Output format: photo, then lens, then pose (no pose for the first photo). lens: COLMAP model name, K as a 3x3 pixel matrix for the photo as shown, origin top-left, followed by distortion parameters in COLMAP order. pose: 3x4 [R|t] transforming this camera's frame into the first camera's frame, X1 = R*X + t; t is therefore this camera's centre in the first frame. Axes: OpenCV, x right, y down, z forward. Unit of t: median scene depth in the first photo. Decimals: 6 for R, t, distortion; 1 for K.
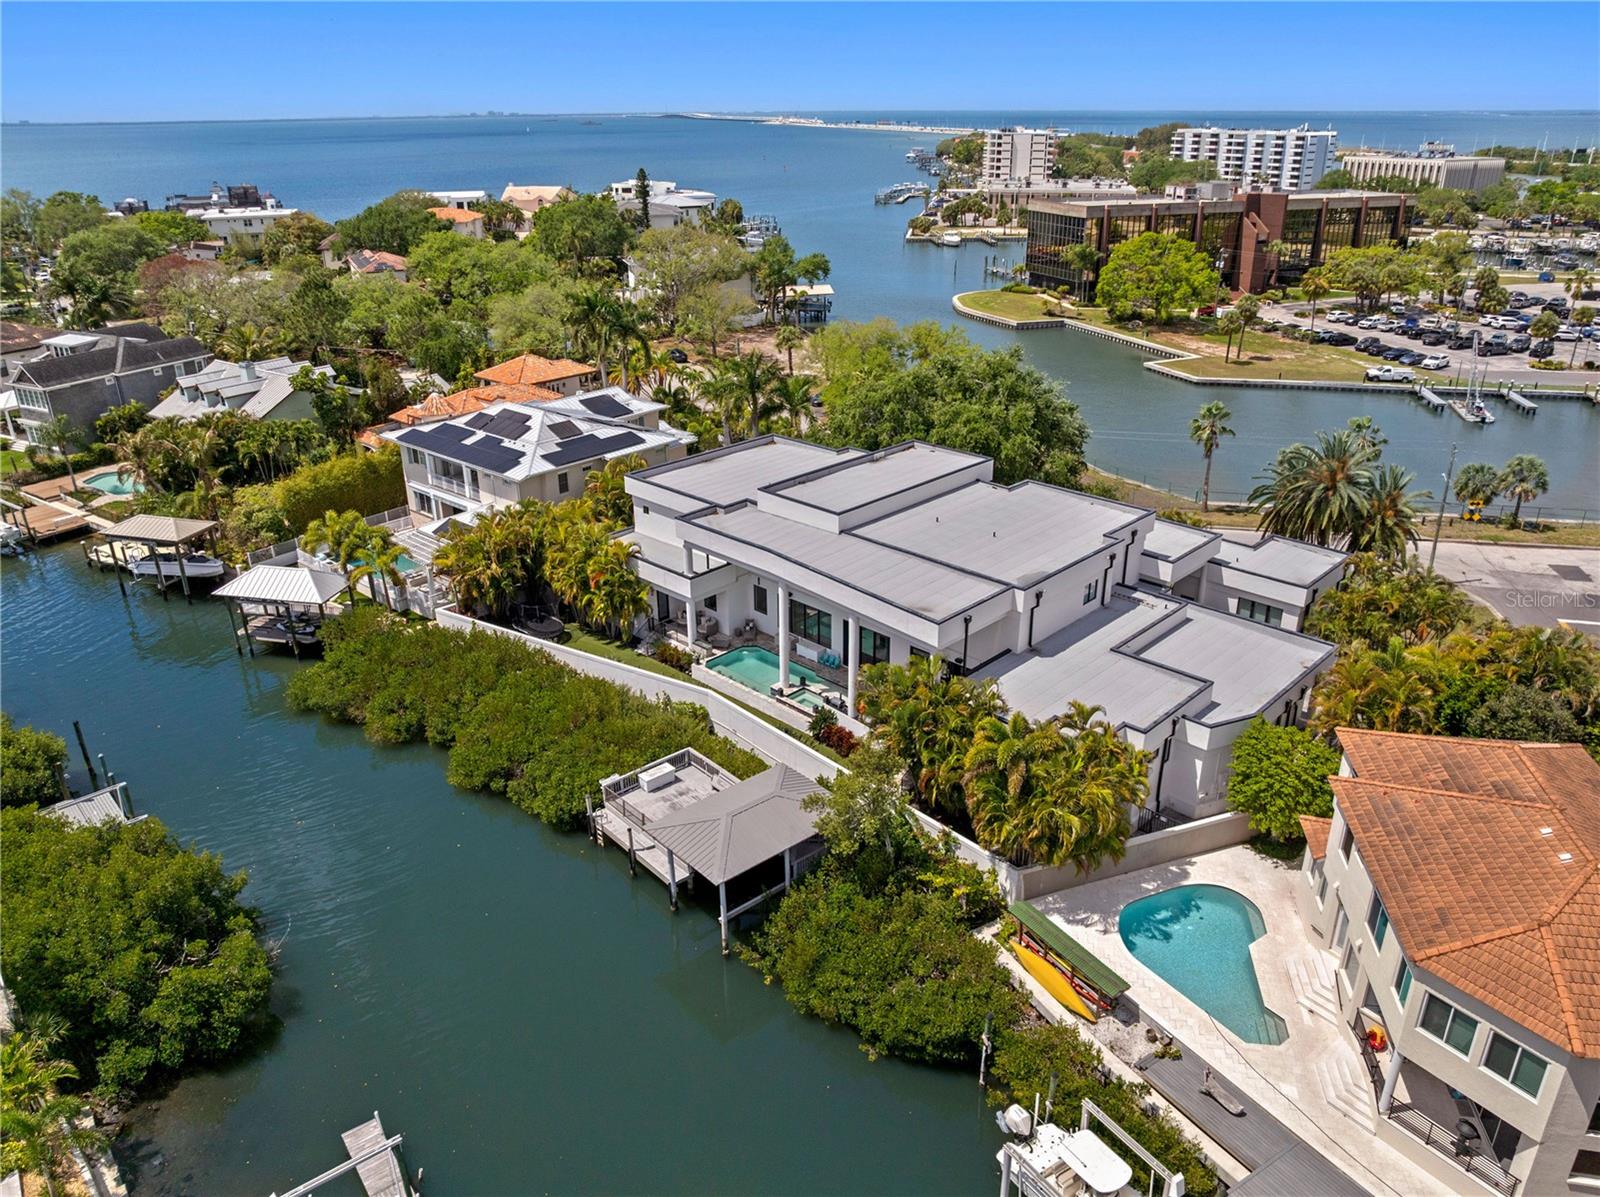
lens RADIAL K [[1101.7, 0, 800.0], [0, 1101.7, 598.5], [0, 0, 1]] dist [-0.031675, -0.000467]
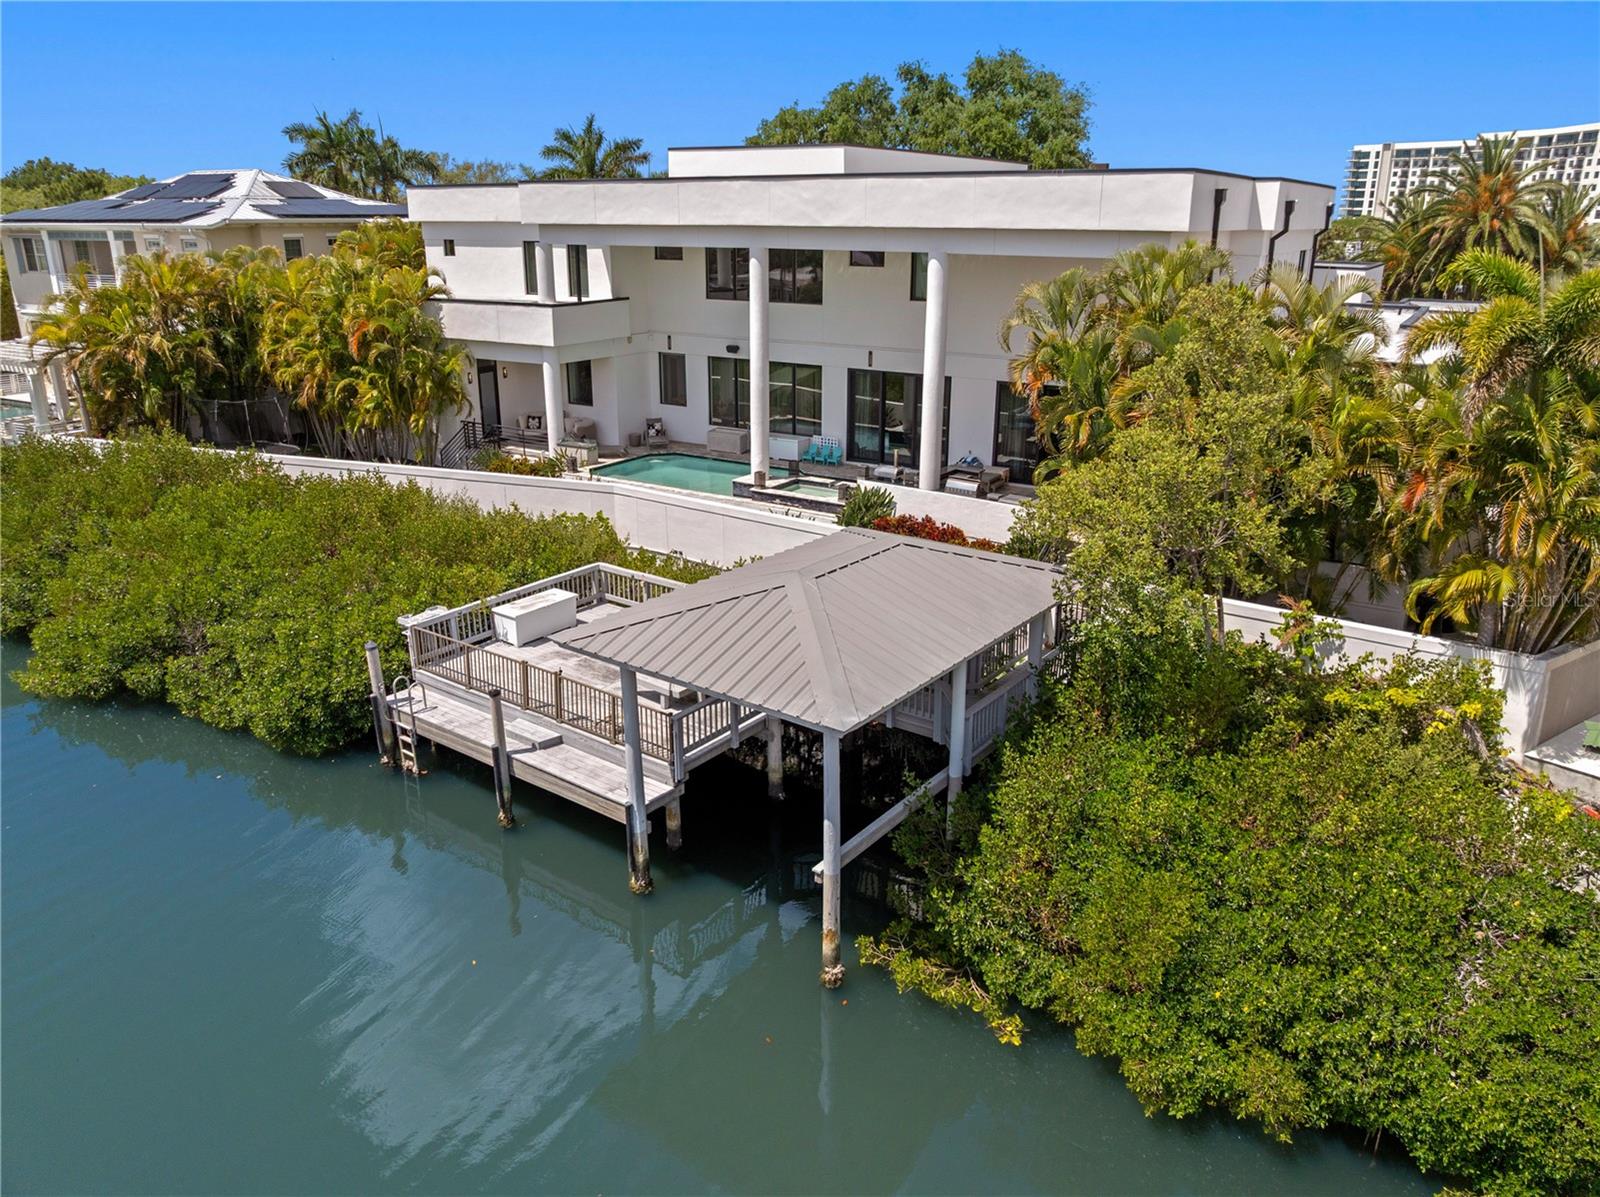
lens RADIAL K [[1123.3, 0, 800.0], [0, 1123.3, 598.5], [0, 0, 1]] dist [-0.043518, -0.000695]
pose [[0.977176, -0.059325, 0.203980, -0.097800], [0.075232, 0.994626, -0.071128, 0.161170], [-0.198664, 0.084850, 0.976388, 0.456492]]
